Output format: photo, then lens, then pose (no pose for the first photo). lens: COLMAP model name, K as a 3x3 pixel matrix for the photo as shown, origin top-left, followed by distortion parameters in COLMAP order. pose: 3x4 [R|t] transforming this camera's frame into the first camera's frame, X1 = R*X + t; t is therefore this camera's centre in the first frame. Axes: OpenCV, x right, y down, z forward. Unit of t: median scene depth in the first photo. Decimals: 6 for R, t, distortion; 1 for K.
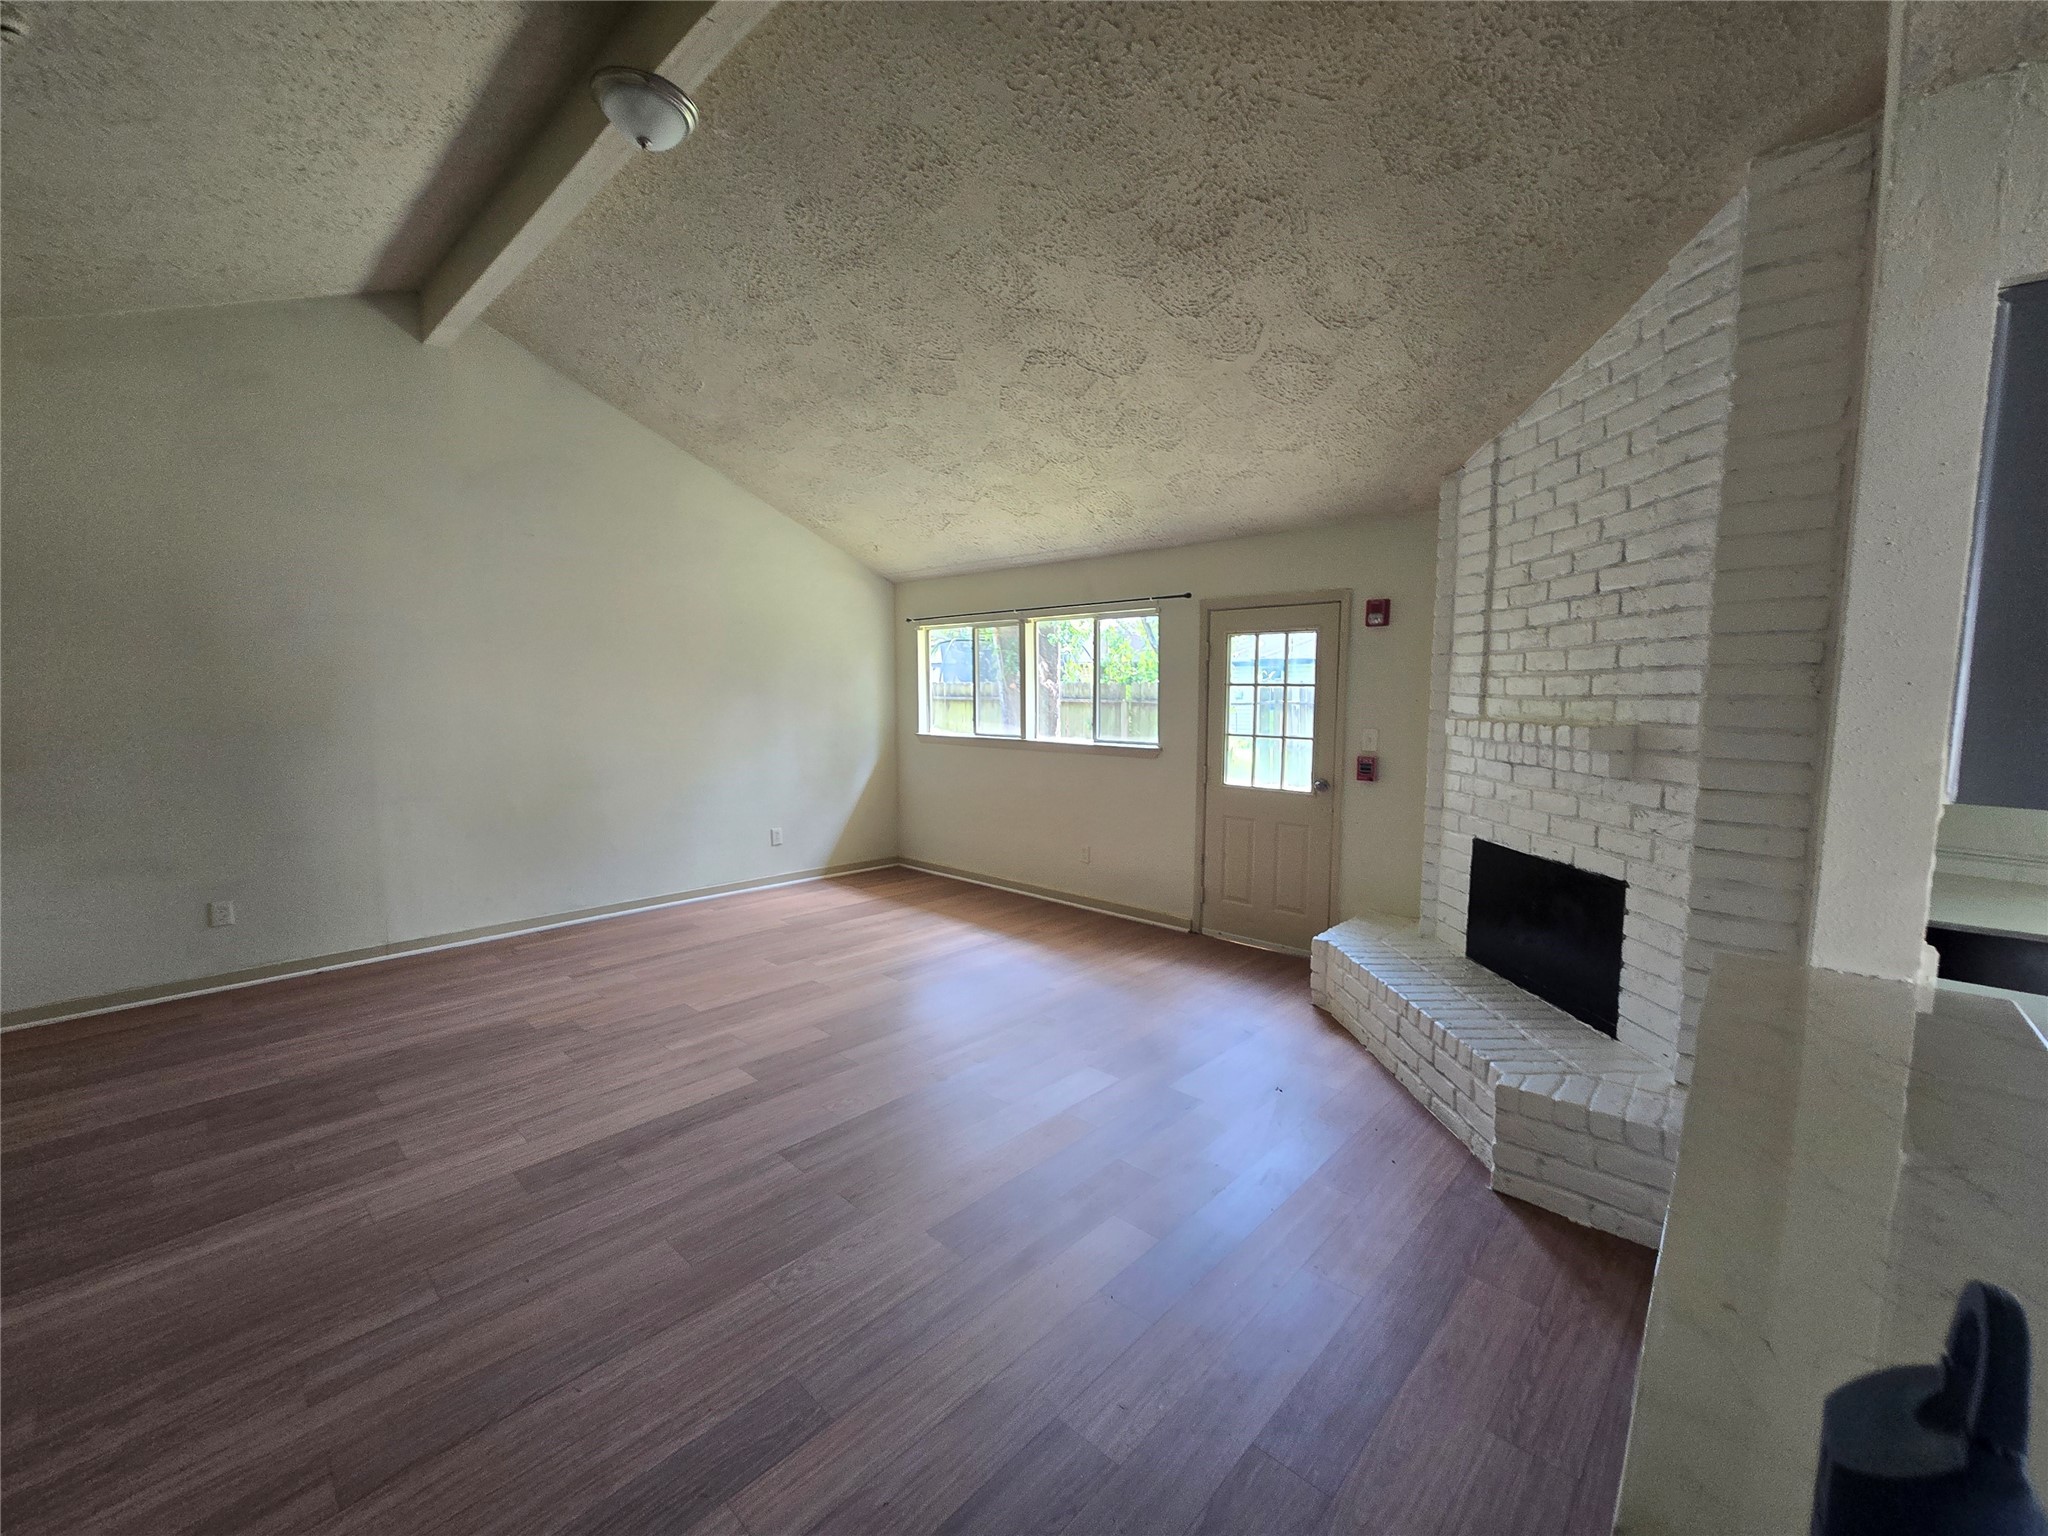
lens RADIAL K [[839.6, 0, 1028.3], [0, 839.6, 770.7], [0, 0, 1]] dist [-0.003213, 0.000178]
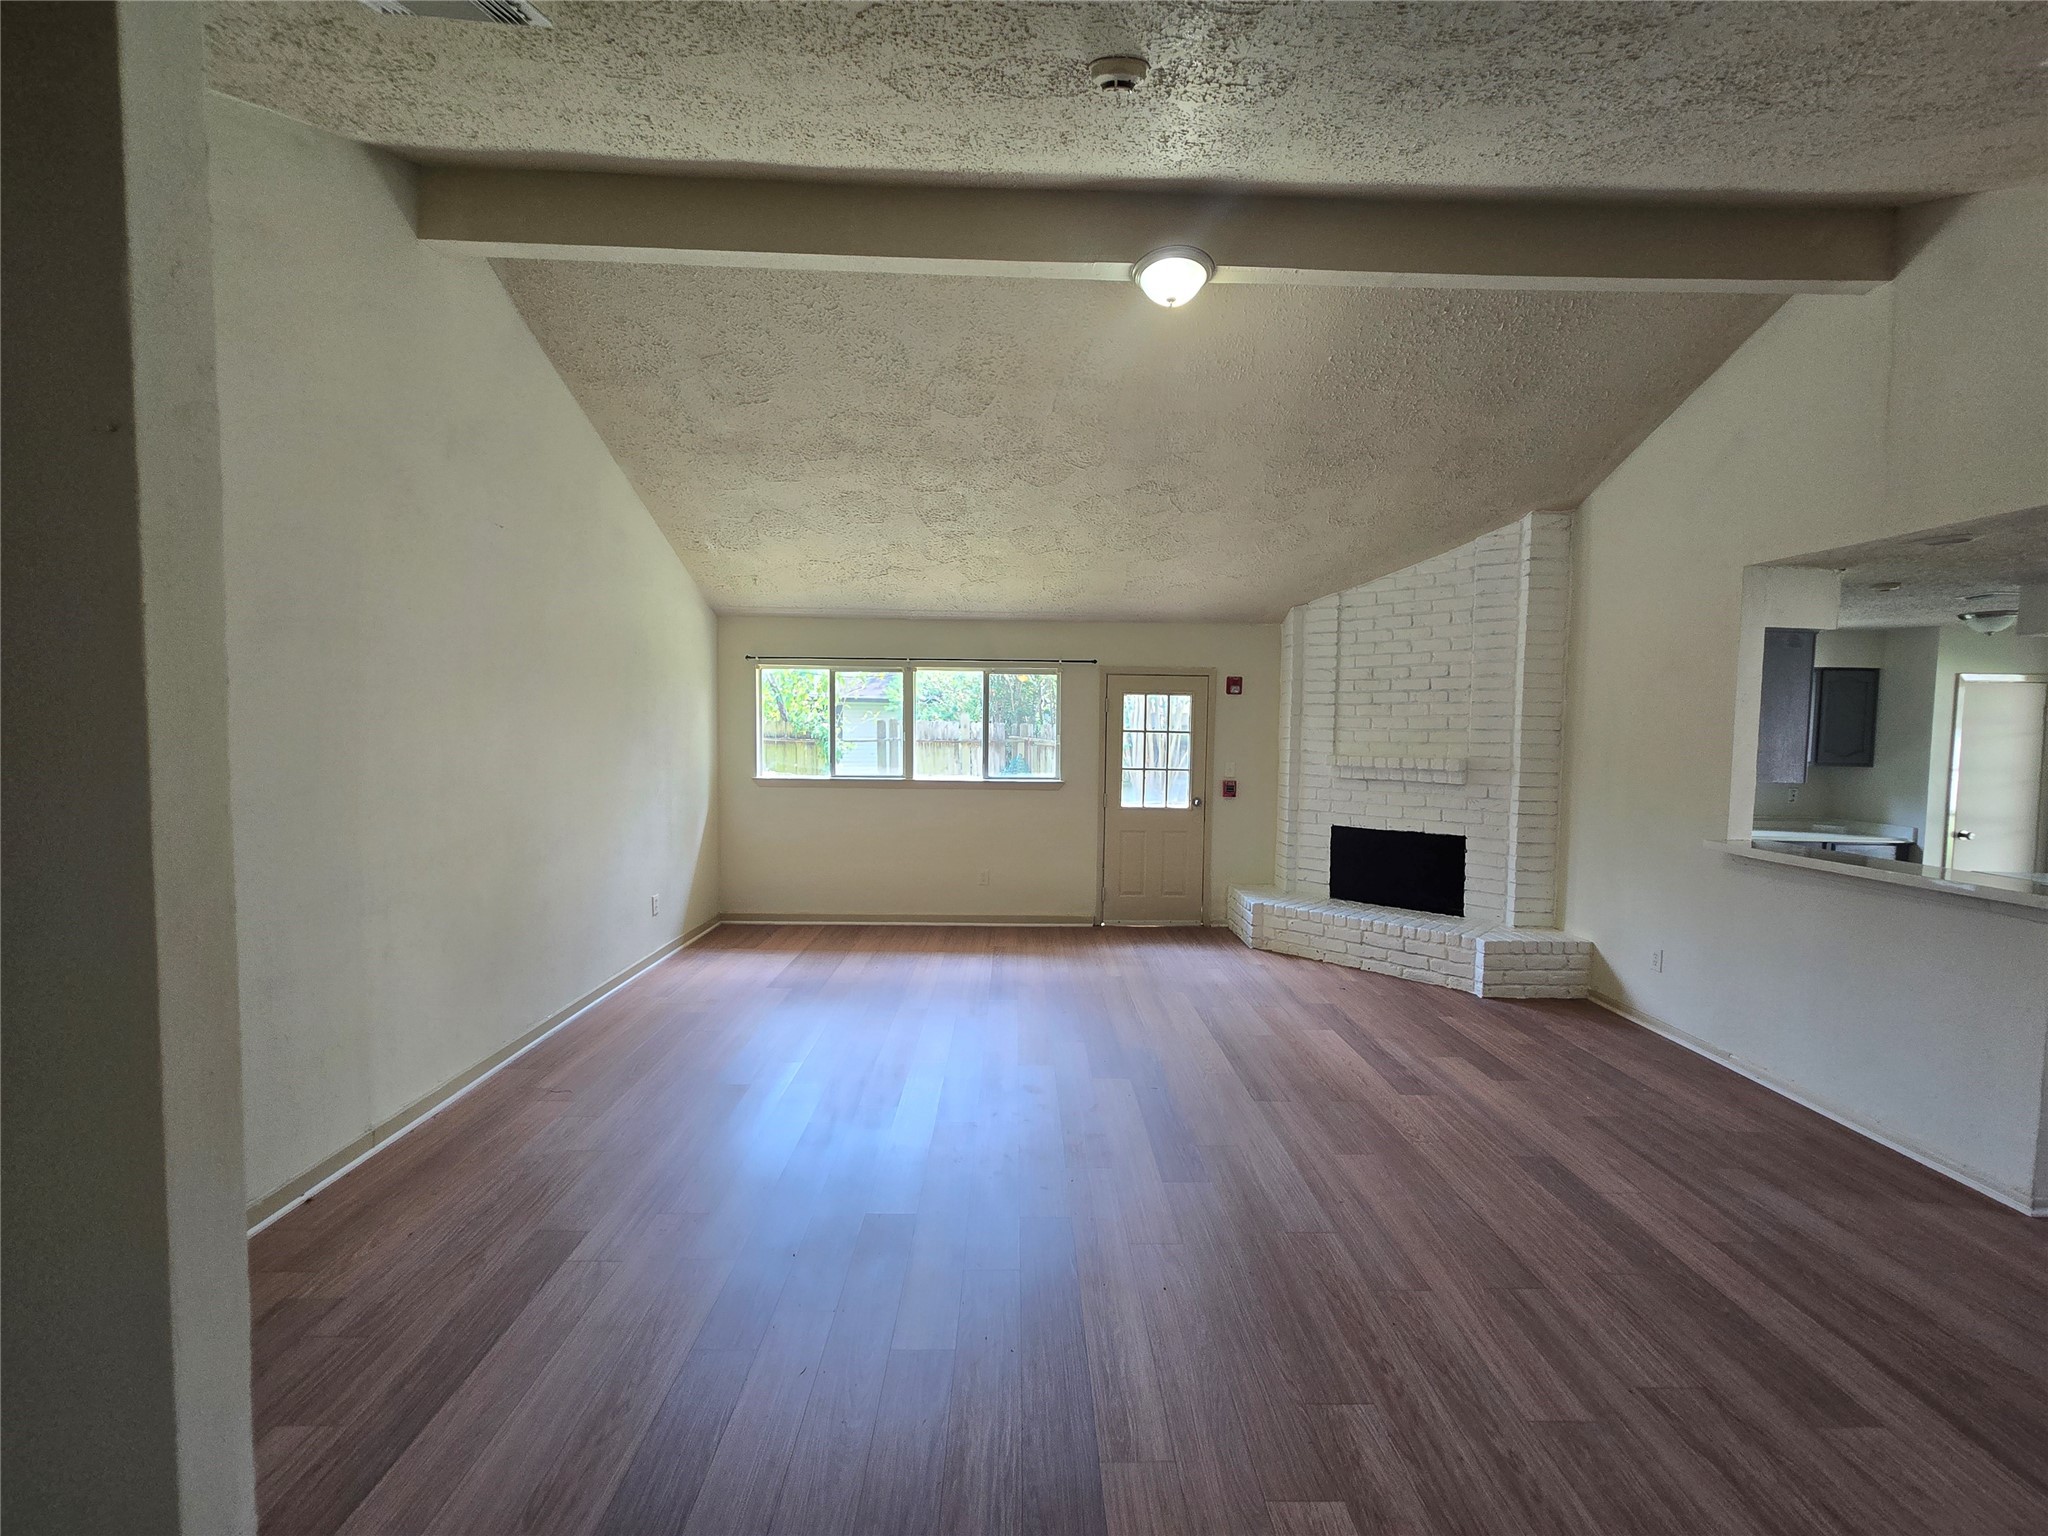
lens RADIAL K [[839.6, 0, 1031.1], [0, 839.6, 767.5], [0, 0, 1]] dist [-0.003213, 0.000178]
pose [[0.715196, -0.026978, 0.698403, -0.817937], [0.057088, 0.998171, -0.019904, -0.028530], [-0.696589, 0.054106, 0.715428, 0.164252]]
